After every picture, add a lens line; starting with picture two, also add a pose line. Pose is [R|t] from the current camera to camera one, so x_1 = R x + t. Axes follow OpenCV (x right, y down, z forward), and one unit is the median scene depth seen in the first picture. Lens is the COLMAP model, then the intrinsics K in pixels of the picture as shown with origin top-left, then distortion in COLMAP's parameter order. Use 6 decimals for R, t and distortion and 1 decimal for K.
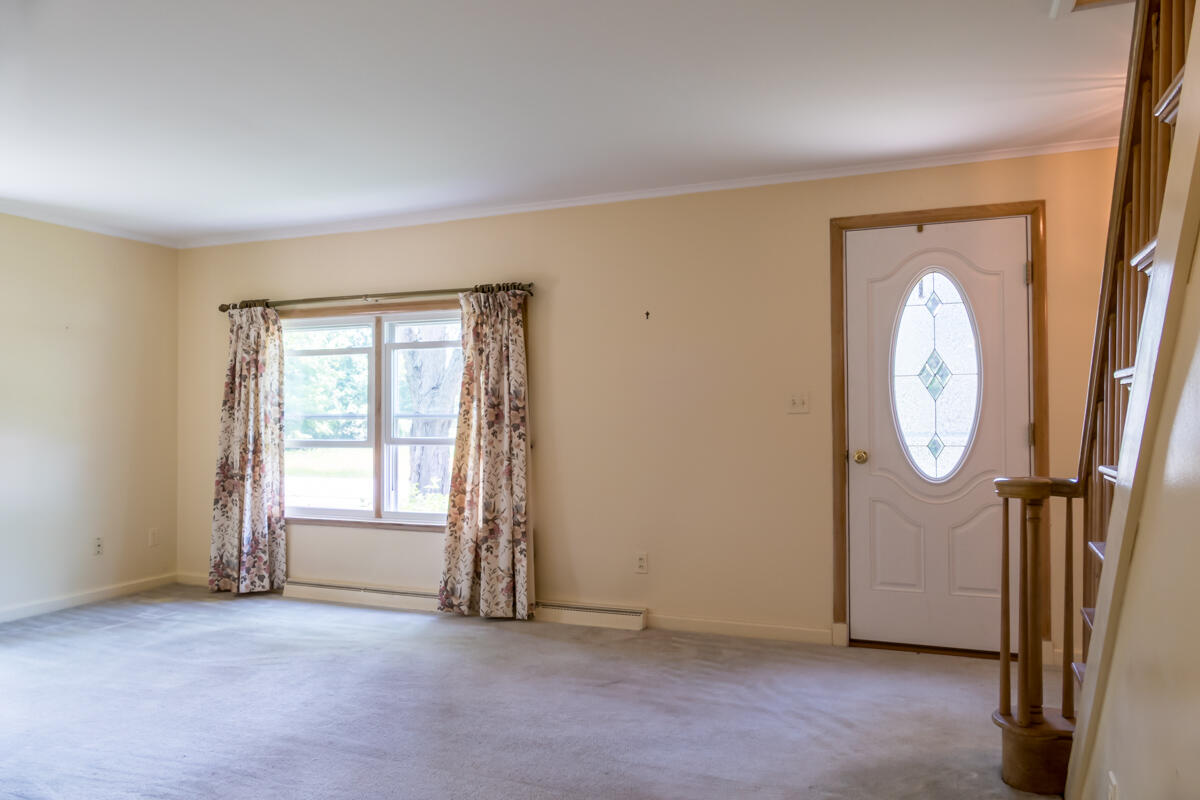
lens RADIAL K [[873.5, 0, 588.7], [0, 873.5, 397.3], [0, 0, 1]] dist [-0.017667, 0.000978]
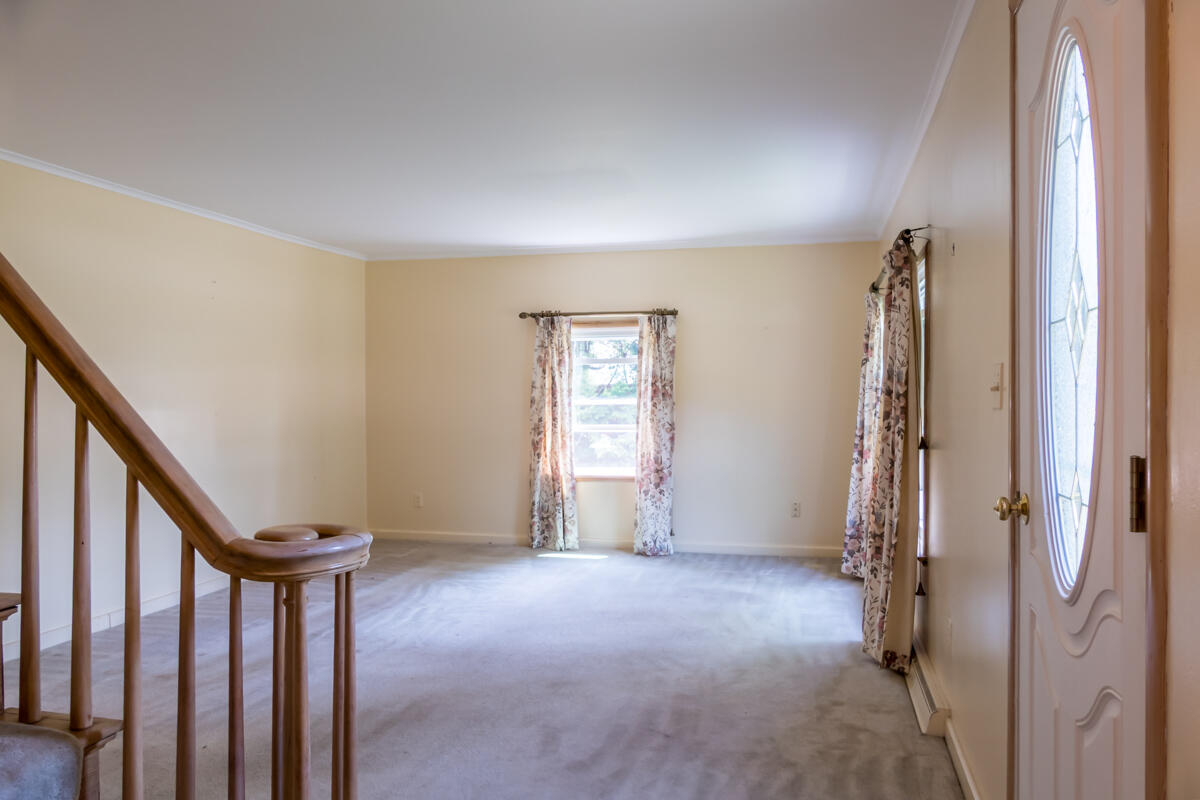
lens RADIAL K [[873.5, 0, 588.7], [0, 873.5, 397.3], [0, 0, 1]] dist [-0.017667, 0.000978]
pose [[0.122697, 0.001953, -0.992442, 0.638990], [0.034941, 0.999370, 0.006287, -0.000112], [0.991829, -0.035448, 0.122551, 0.635415]]
